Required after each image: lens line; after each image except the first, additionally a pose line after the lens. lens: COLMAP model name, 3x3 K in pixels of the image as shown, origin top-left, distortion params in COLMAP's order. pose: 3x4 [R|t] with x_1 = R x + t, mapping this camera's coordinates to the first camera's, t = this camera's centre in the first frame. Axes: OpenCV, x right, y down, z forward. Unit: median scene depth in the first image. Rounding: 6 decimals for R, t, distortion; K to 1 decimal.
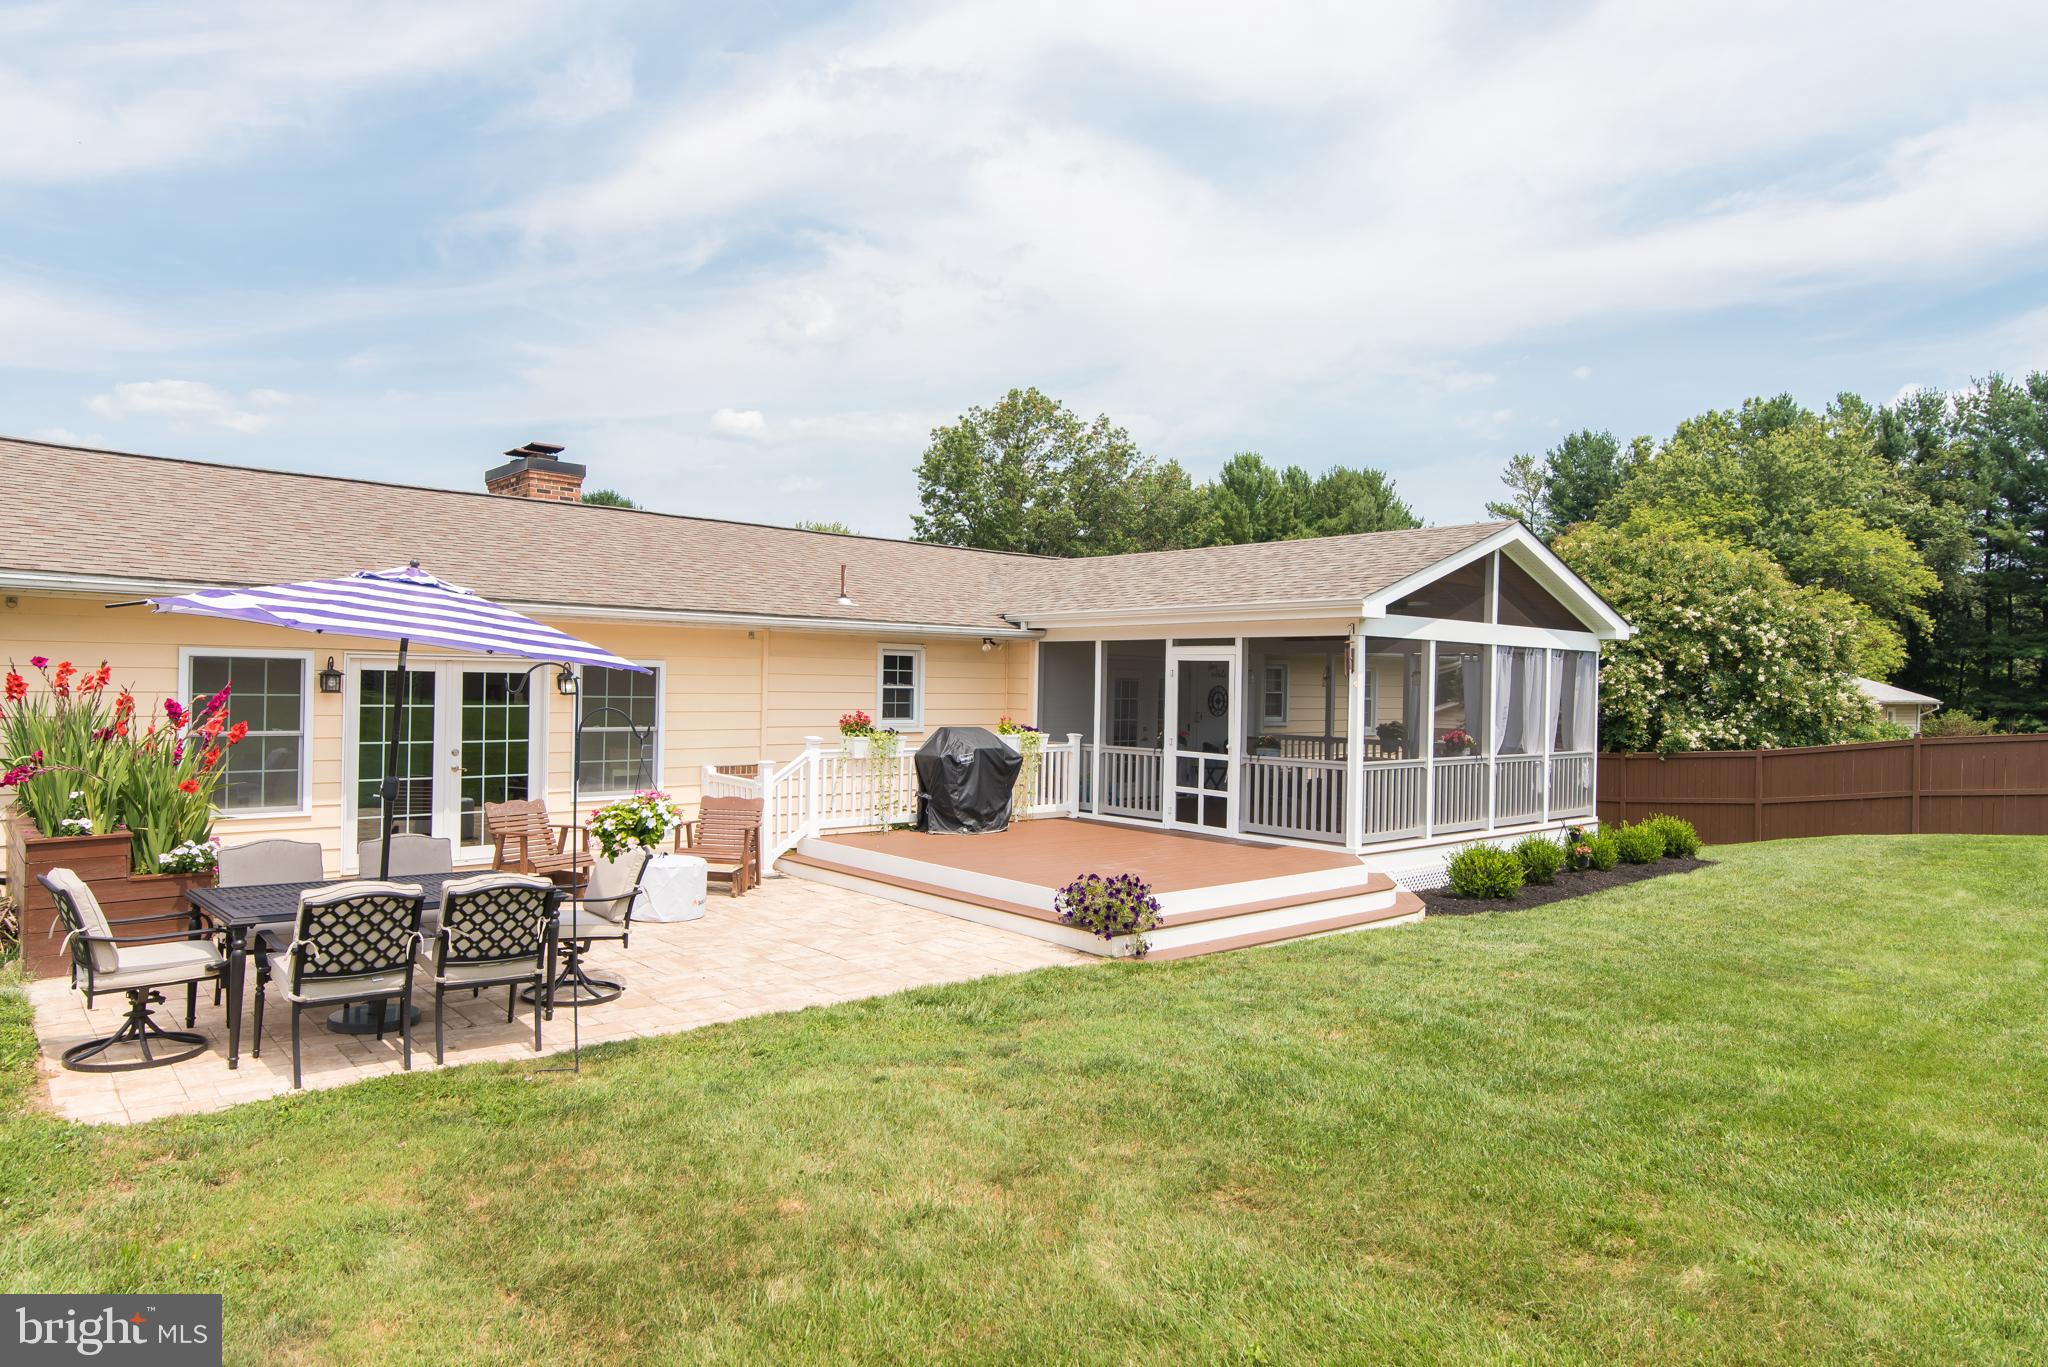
lens RADIAL K [[1209.8, 0, 1027.5], [0, 1209.8, 692.8], [0, 0, 1]] dist [-0.000850, 0.020073]
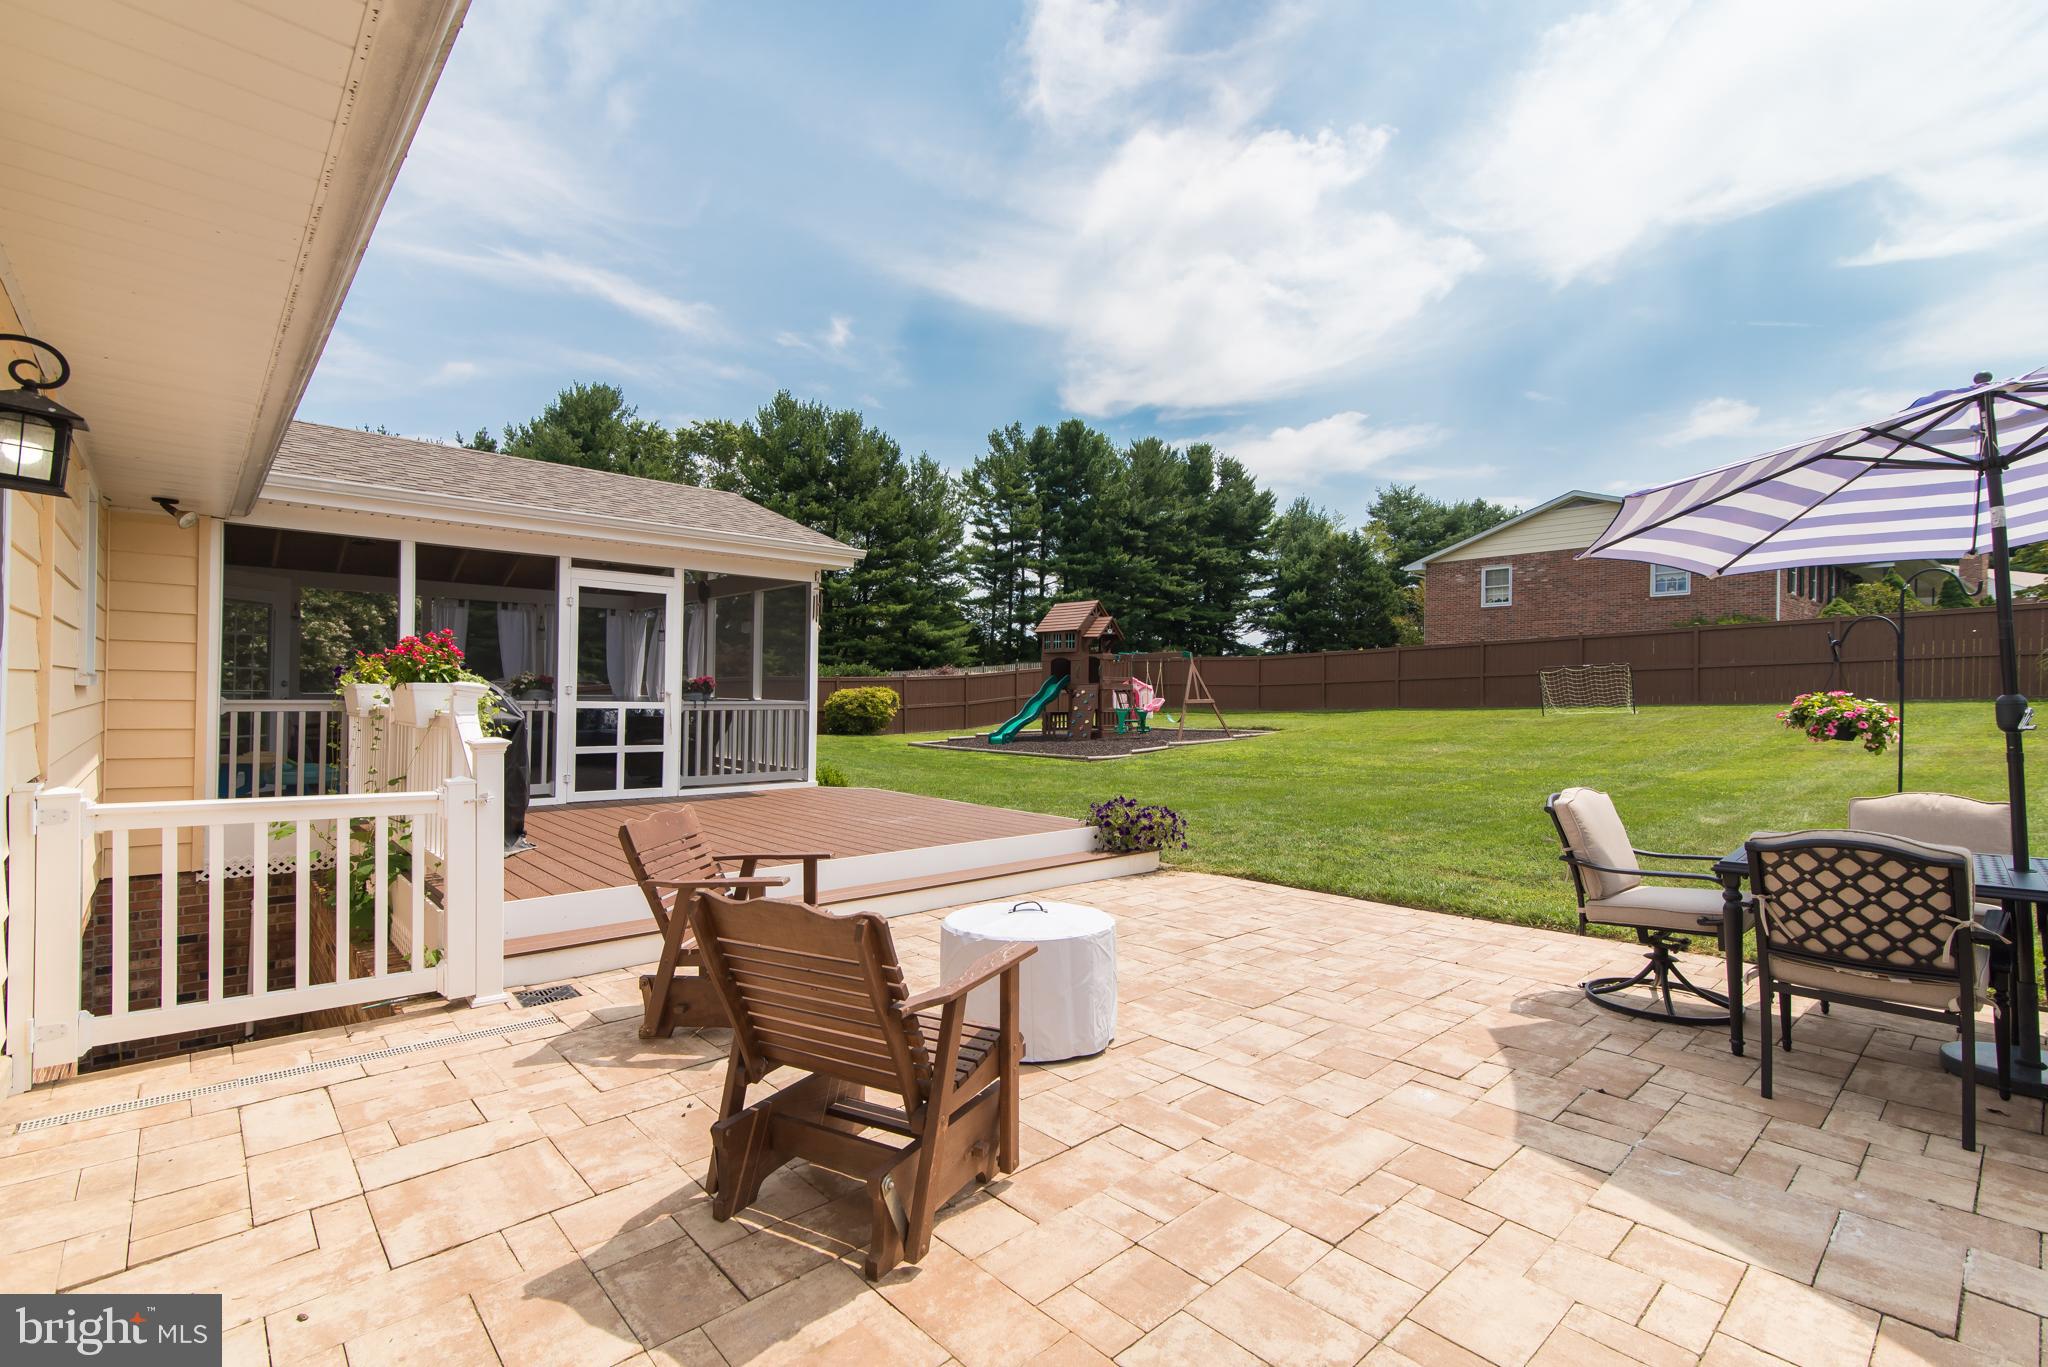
lens RADIAL K [[919.5, 0, 1027.2], [0, 919.5, 692.8], [0, 0, 1]] dist [0.014513, -0.000834]
pose [[-0.011100, -0.019178, 0.999754, -0.486579], [-0.007316, 0.999791, 0.019097, 0.029273], [-0.999912, -0.007103, -0.011238, 0.730991]]
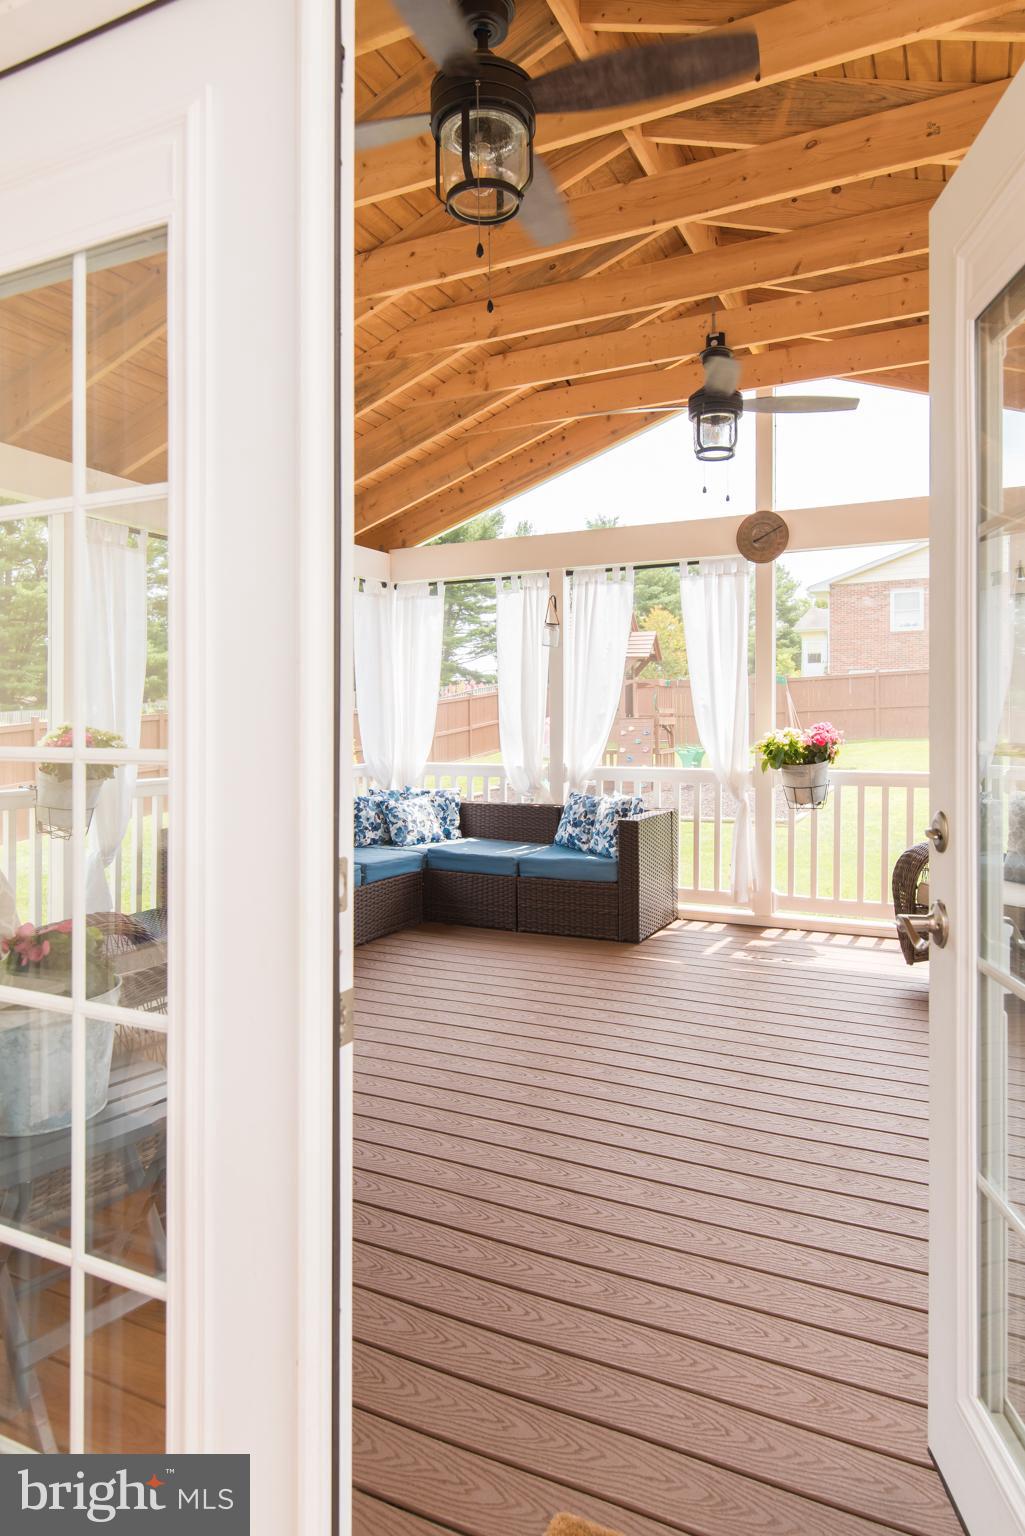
lens RADIAL K [[938.3, 0, 510.6], [0, 938.3, 727.5], [0, 0, 1]] dist [-0.000578, 0.000321]
pose [[-0.379052, -0.022155, 0.925110, 0.056973], [0.002510, 0.999685, 0.024969, 0.024191], [-0.925372, 0.011787, -0.378877, 1.279679]]
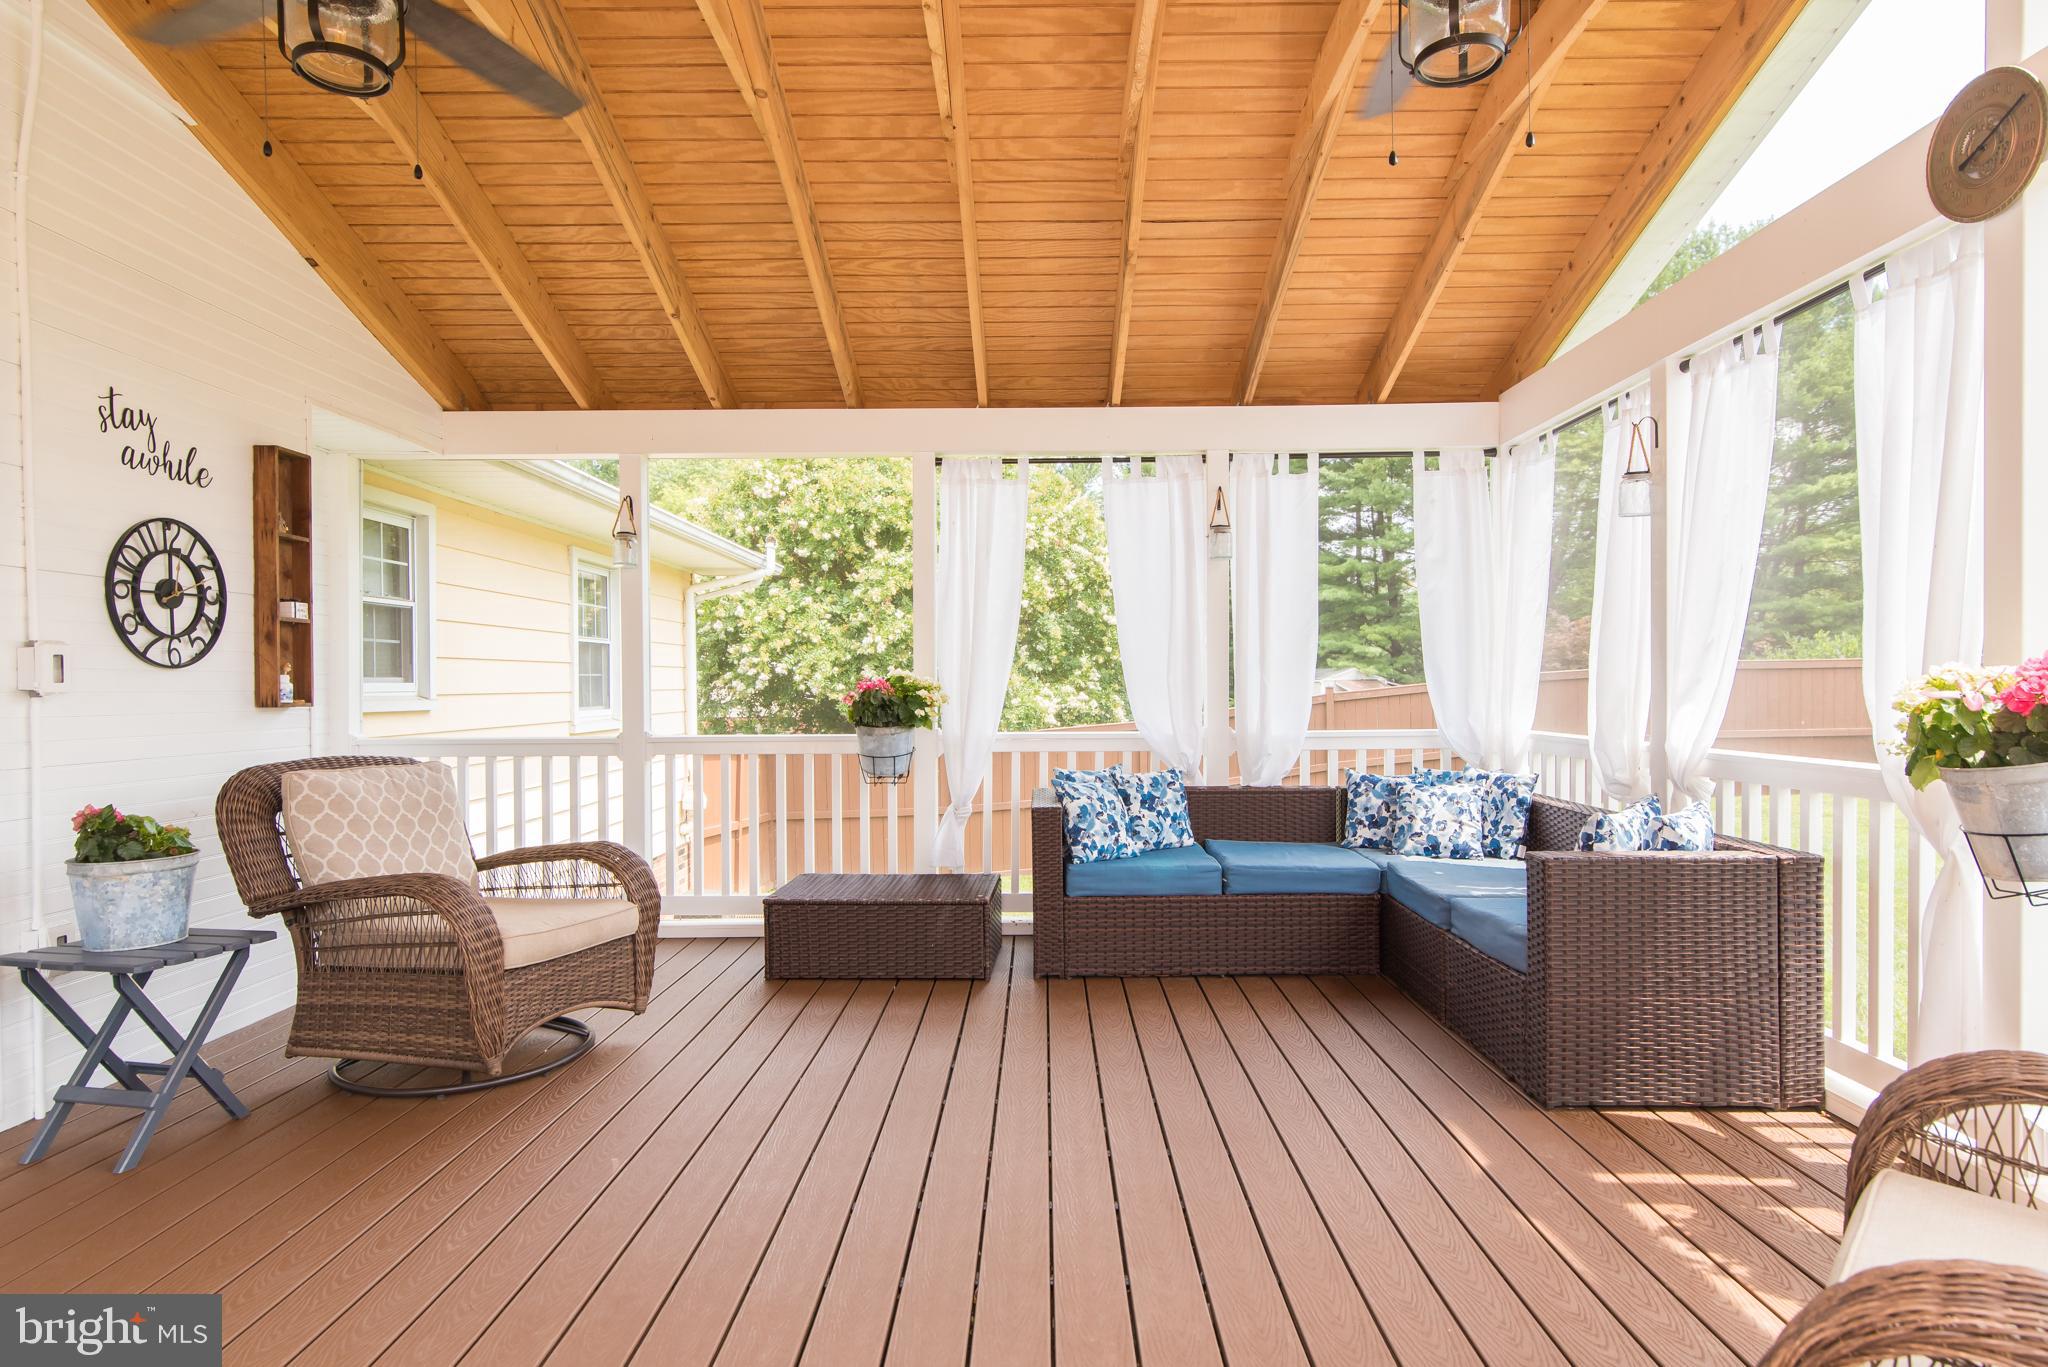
lens RADIAL K [[1101.0, 0, 1031.7], [0, 1101.0, 694.2], [0, 0, 1]] dist [0.005416, -0.000270]
pose [[0.666157, -0.030138, 0.745203, 0.155044], [0.024708, 0.999527, 0.018336, 0.032166], [-0.745403, 0.006197, 0.666586, 1.027807]]
